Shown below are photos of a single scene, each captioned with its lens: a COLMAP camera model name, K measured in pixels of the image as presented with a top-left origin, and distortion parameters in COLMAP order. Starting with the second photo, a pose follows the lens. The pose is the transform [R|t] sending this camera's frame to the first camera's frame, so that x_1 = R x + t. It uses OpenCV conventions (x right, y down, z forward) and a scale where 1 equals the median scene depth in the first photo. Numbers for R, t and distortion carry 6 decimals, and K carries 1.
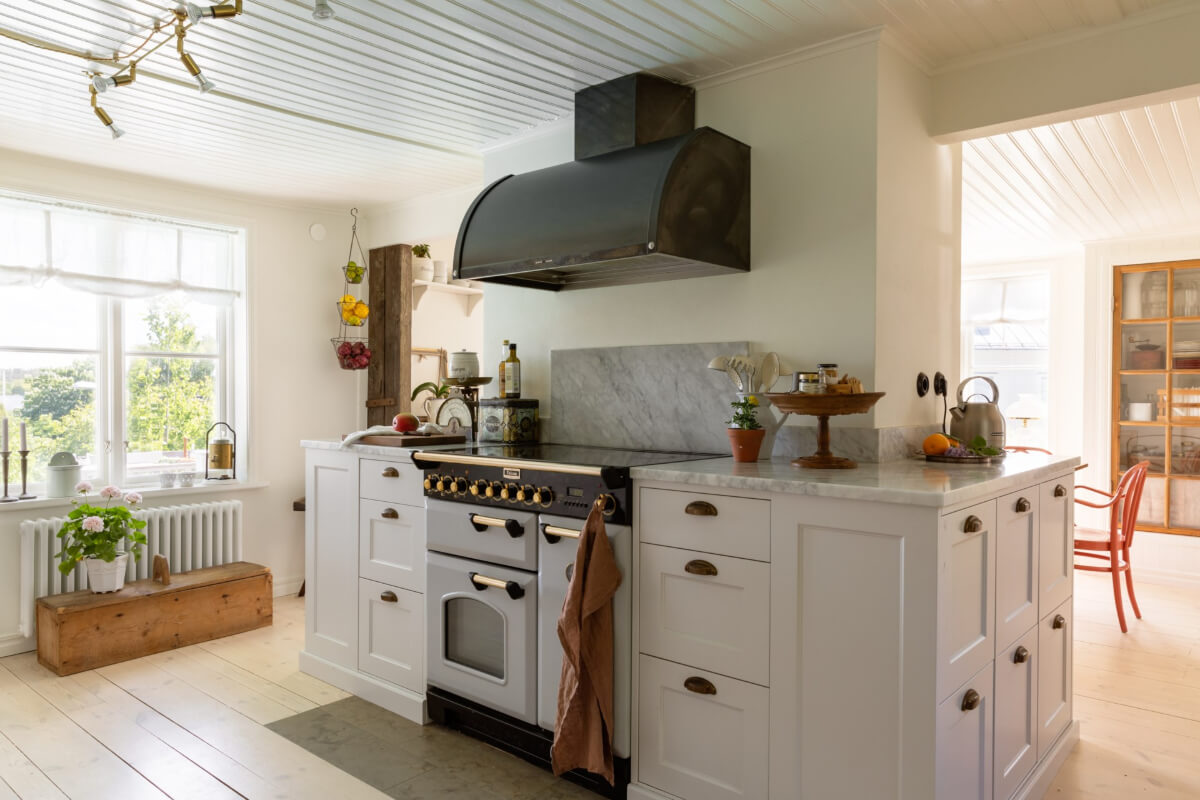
lens RADIAL K [[858.2, 0, 600.3], [0, 858.2, 395.2], [0, 0, 1]] dist [0.004711, 0.003259]
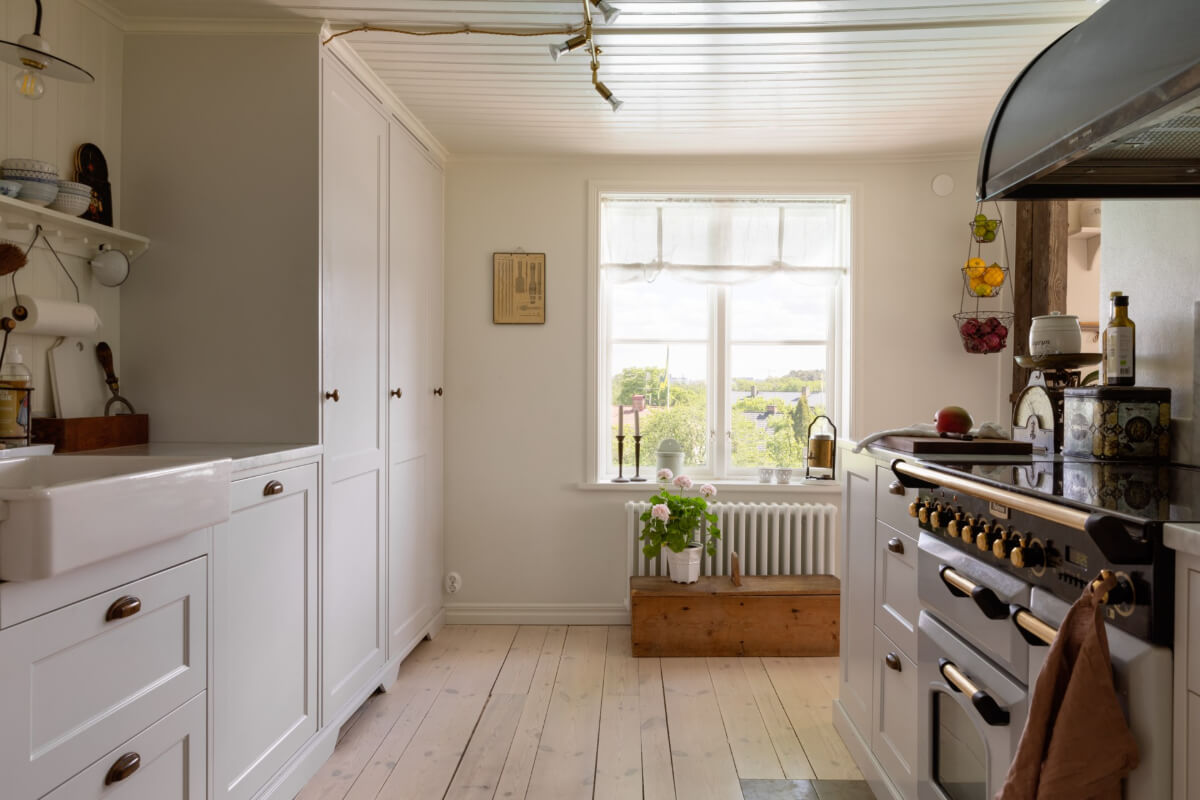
lens RADIAL K [[858.2, 0, 600.3], [0, 858.2, 395.2], [0, 0, 1]] dist [0.004711, 0.003259]
pose [[0.620164, 0.009170, -0.784419, 0.138012], [-0.009522, 0.999946, 0.004162, 0.010418], [0.784414, 0.004888, 0.620218, 0.309194]]
